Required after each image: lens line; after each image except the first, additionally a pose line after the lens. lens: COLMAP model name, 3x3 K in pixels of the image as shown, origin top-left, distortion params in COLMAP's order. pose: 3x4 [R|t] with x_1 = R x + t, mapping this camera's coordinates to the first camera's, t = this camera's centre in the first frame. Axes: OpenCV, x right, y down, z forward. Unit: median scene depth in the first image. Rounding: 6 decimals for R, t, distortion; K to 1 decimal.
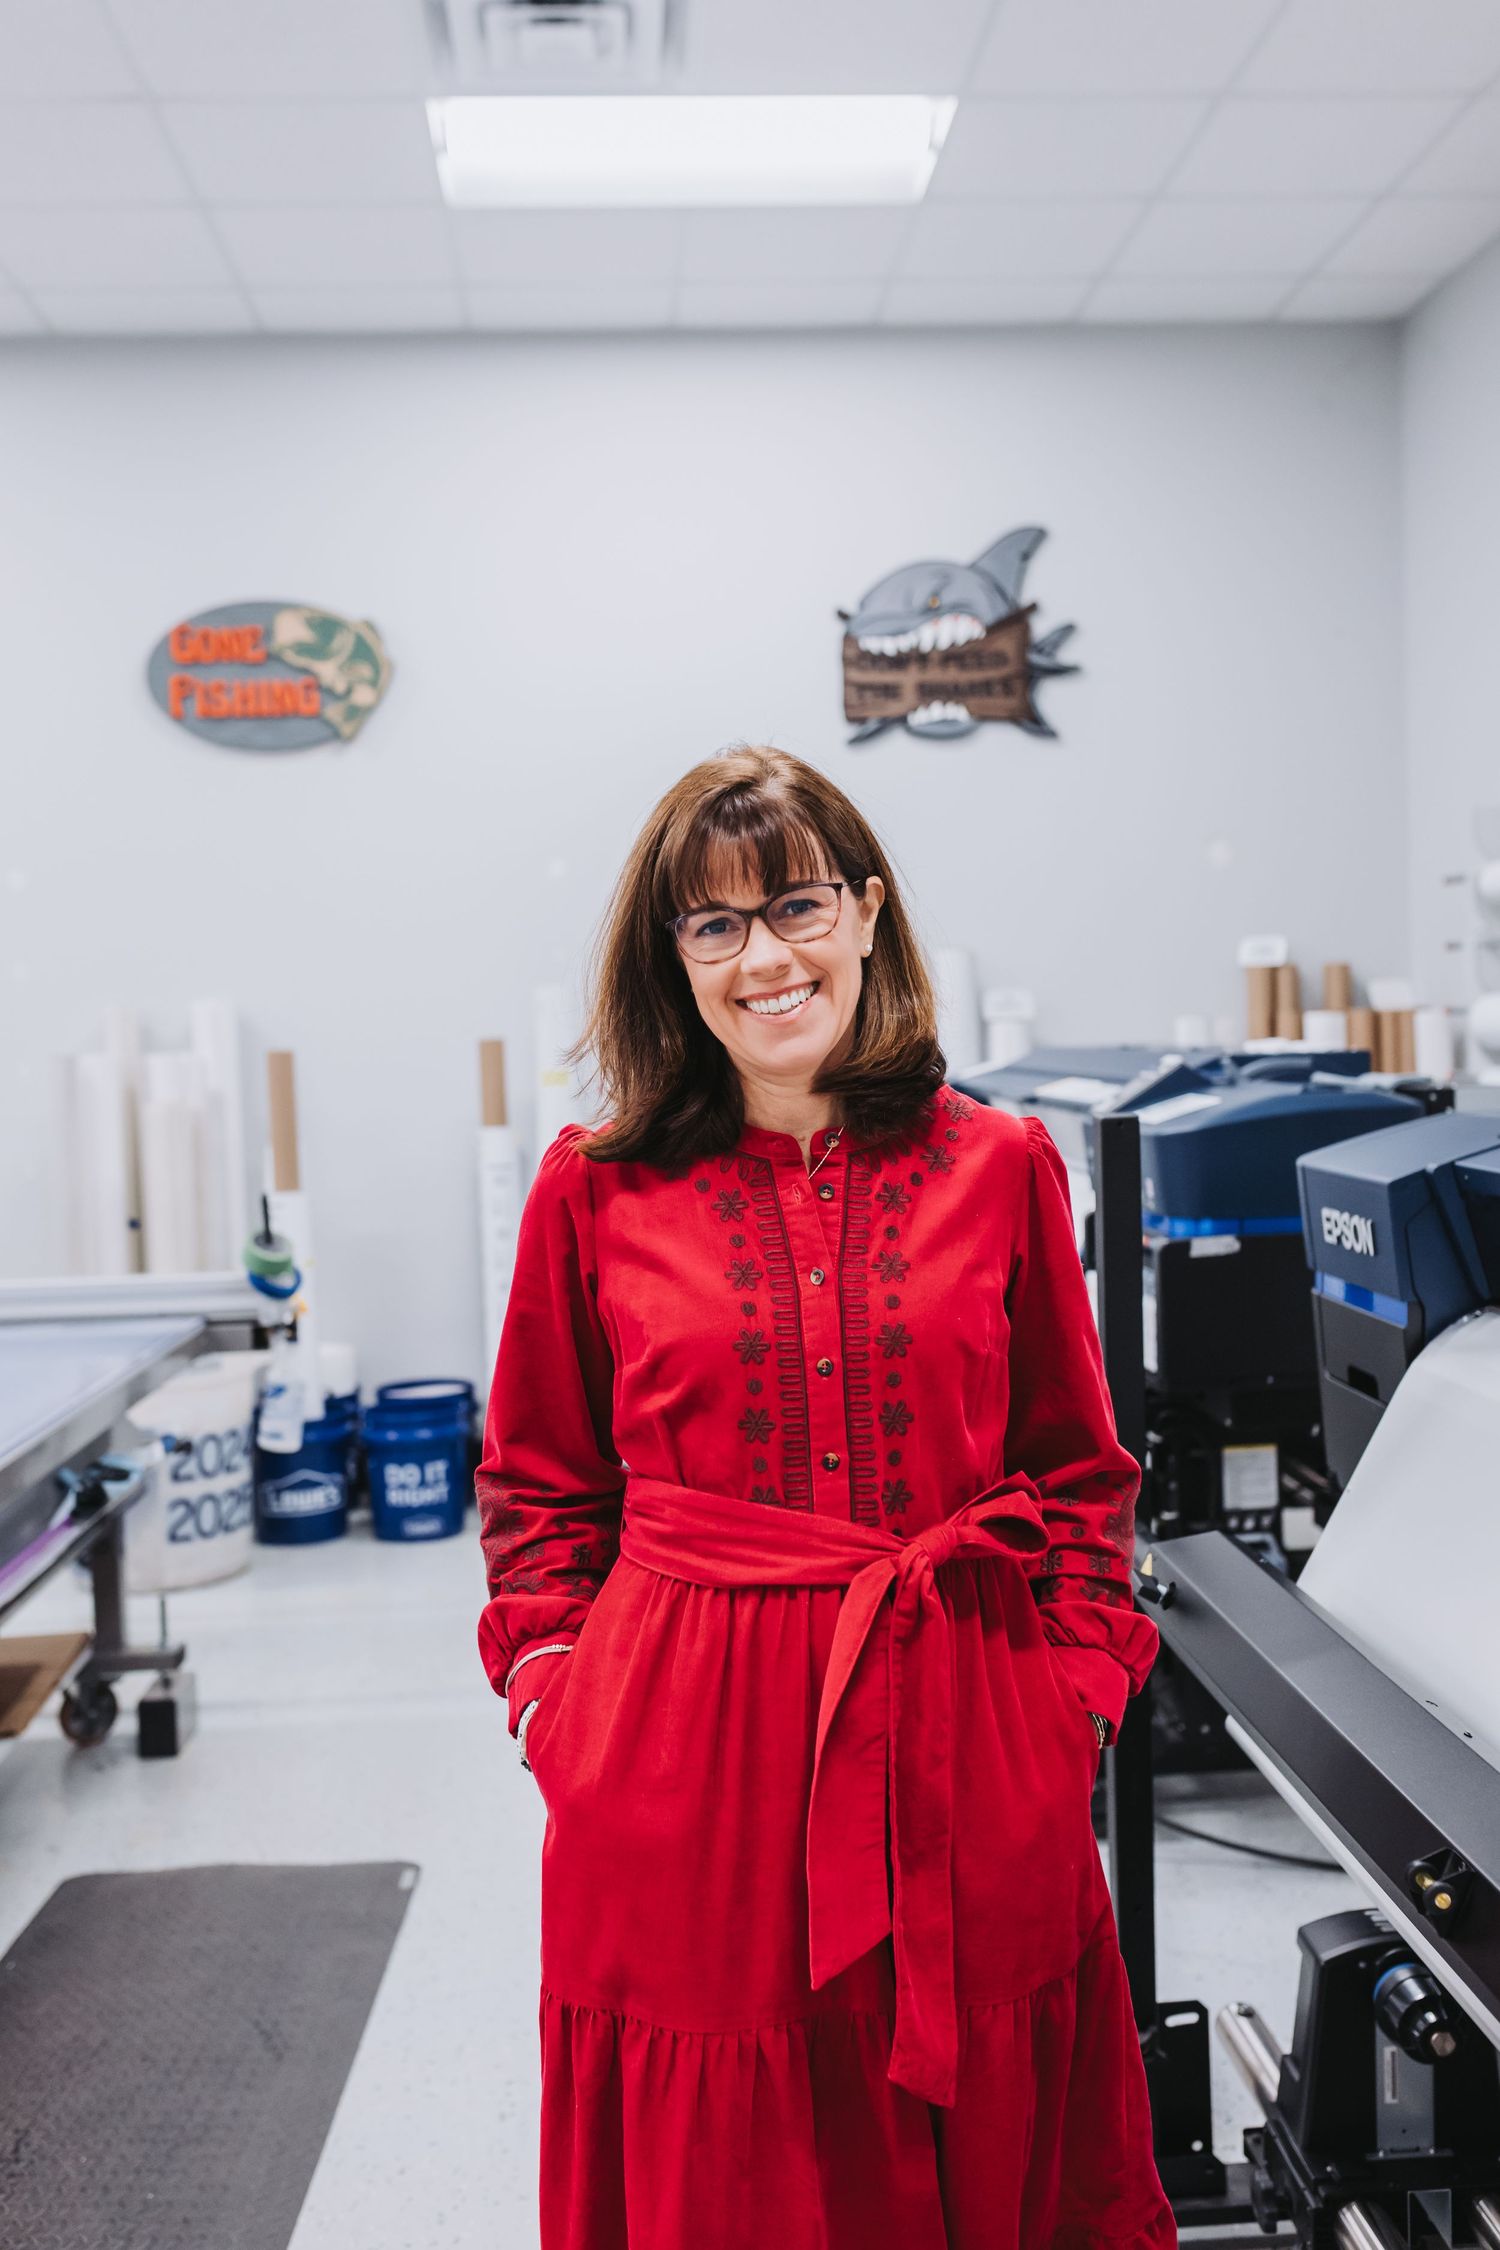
lens RADIAL K [[2073.1, 0, 754.5], [0, 2073.1, 1138.3], [0, 0, 1]] dist [-0.004046, 0.002705]
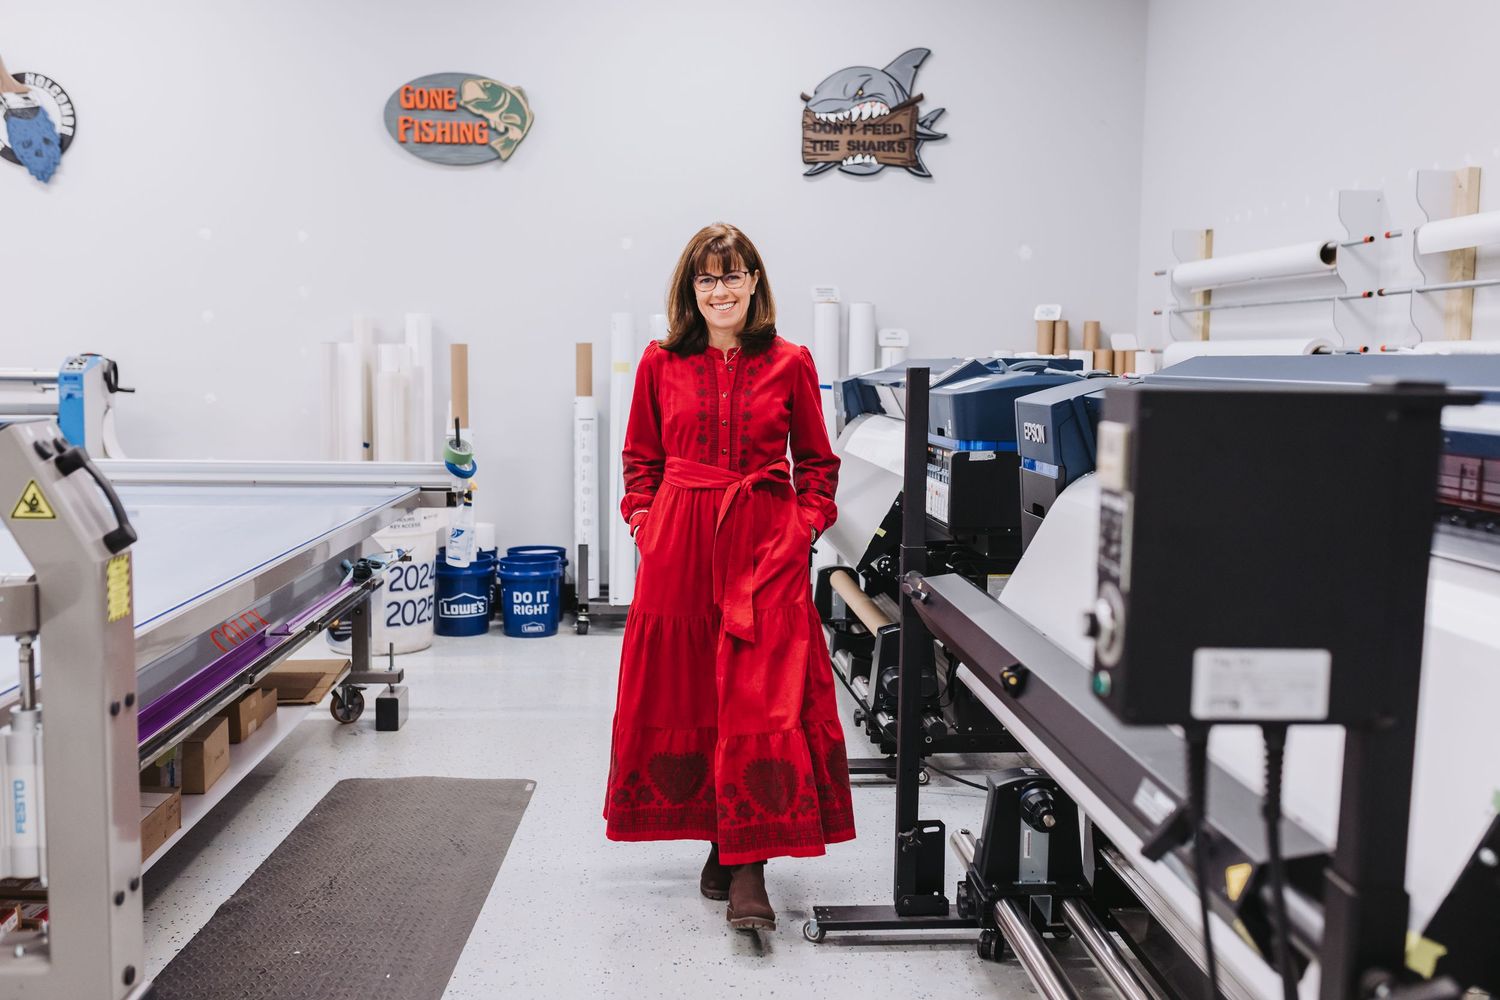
lens RADIAL K [[1425.3, 0, 746.6], [0, 1425.3, 507.1], [0, 0, 1]] dist [0.006284, -0.010317]
pose [[0.999055, 0.043239, 0.004379, 0.007079], [-0.043375, 0.998321, 0.038377, 0.045560], [-0.002712, -0.038530, 0.999254, -0.211329]]
